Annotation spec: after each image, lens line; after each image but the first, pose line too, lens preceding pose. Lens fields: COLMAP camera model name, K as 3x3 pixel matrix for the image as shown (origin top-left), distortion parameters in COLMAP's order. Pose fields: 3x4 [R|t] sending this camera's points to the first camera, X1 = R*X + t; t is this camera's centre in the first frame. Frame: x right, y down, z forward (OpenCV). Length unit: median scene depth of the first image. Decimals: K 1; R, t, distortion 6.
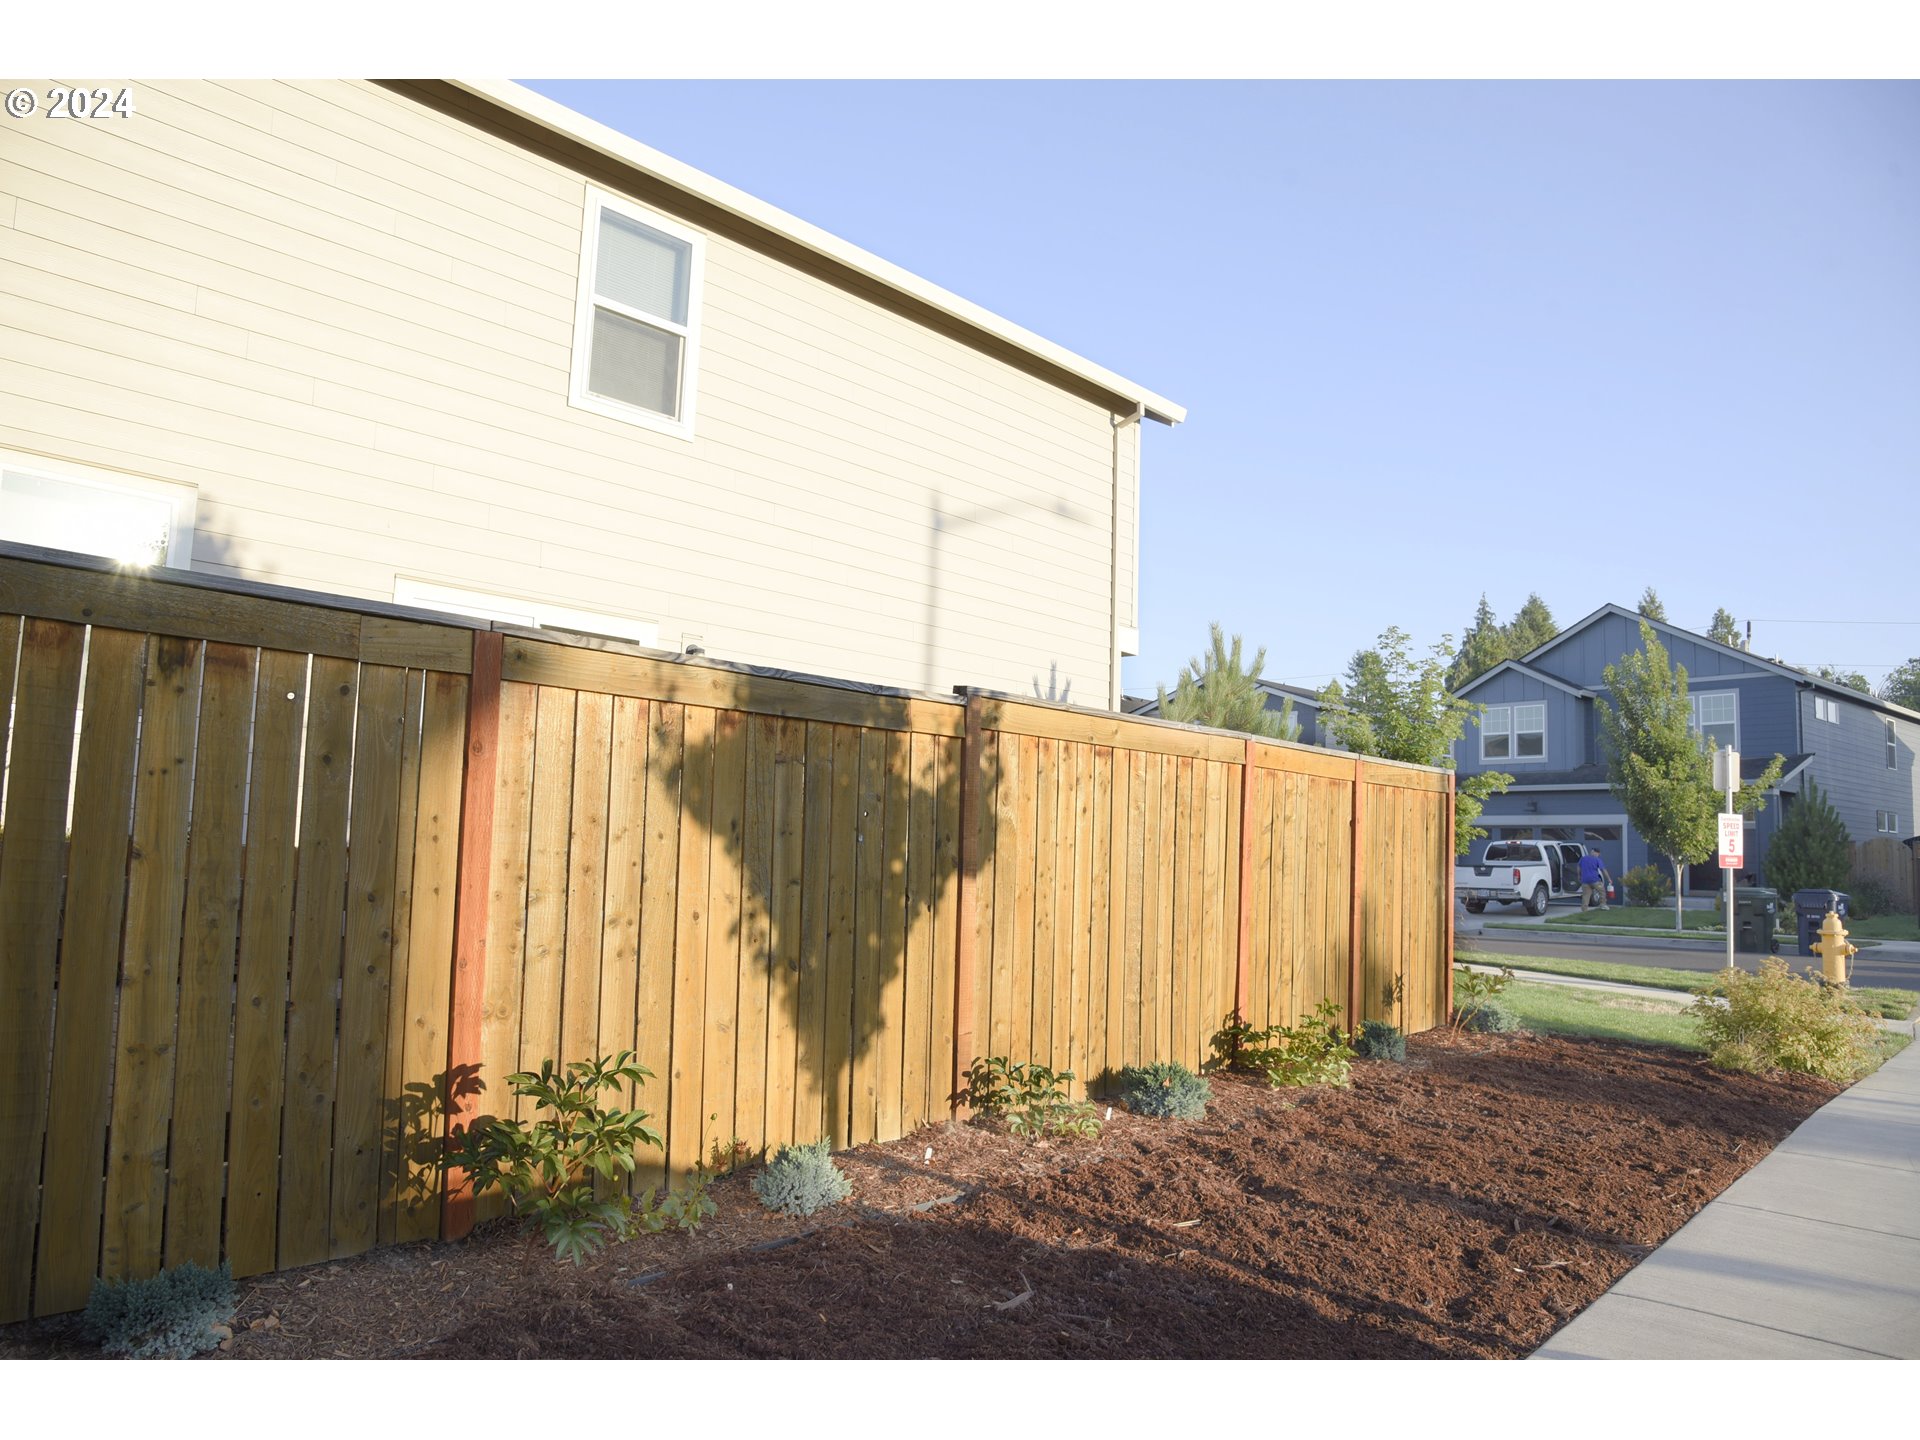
lens RADIAL K [[1344.9, 0, 961.9], [0, 1344.9, 704.8], [0, 0, 1]] dist [-0.065301, -0.000812]
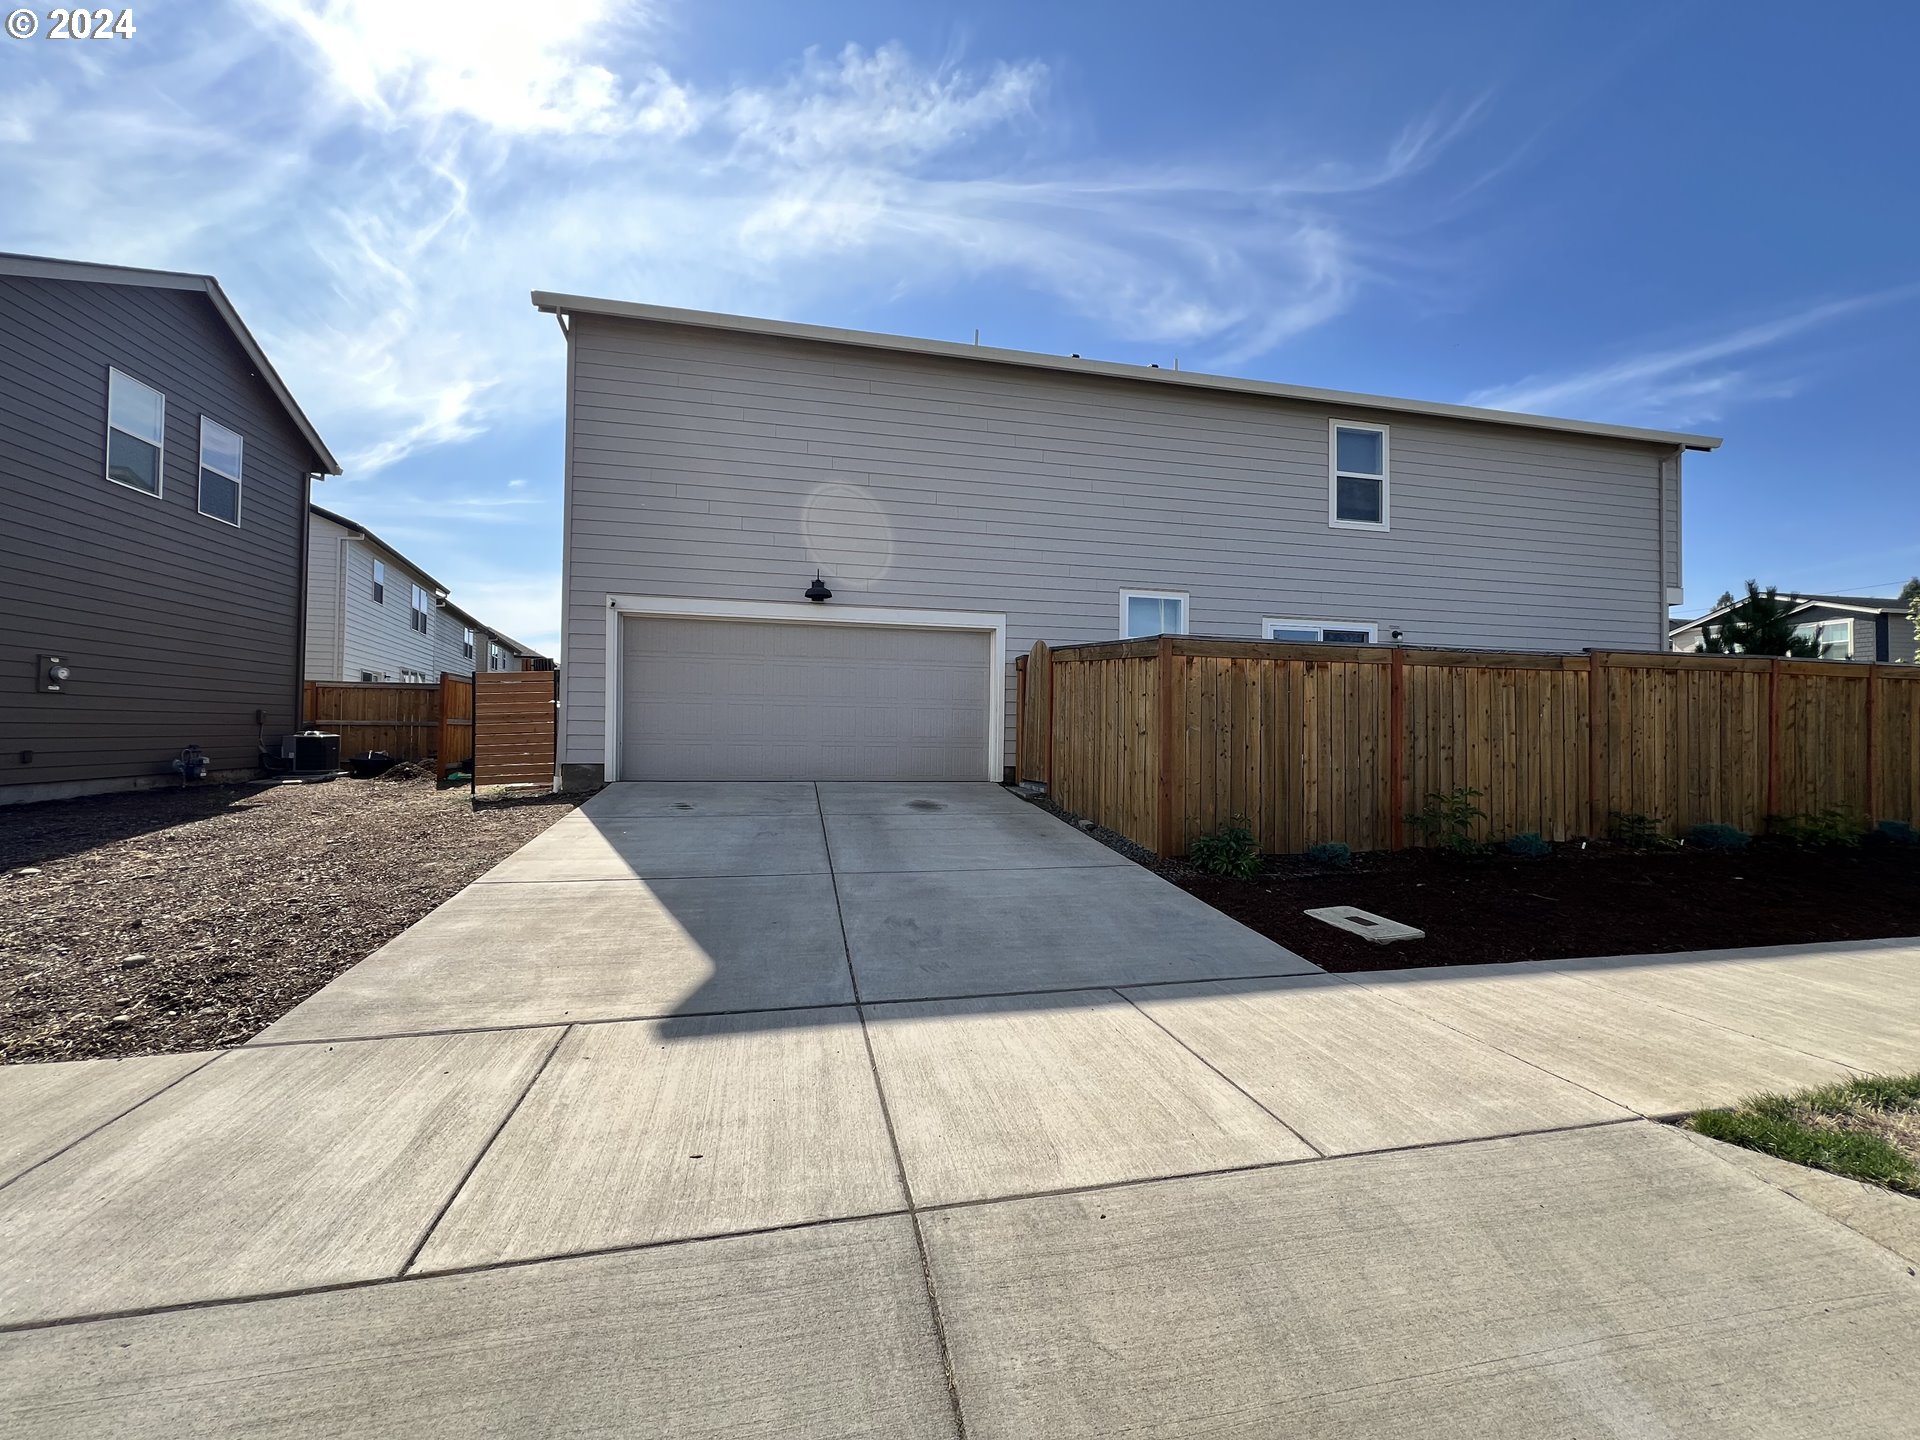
lens RADIAL K [[768.6, 0, 939.4], [0, 768.6, 719.7], [0, 0, 1]] dist [-0.005568, 0.000395]
pose [[0.804134, -0.032322, -0.593568, -0.076660], [0.077919, 0.995637, 0.051344, -0.030096], [0.589319, -0.087538, 0.803144, -0.454202]]
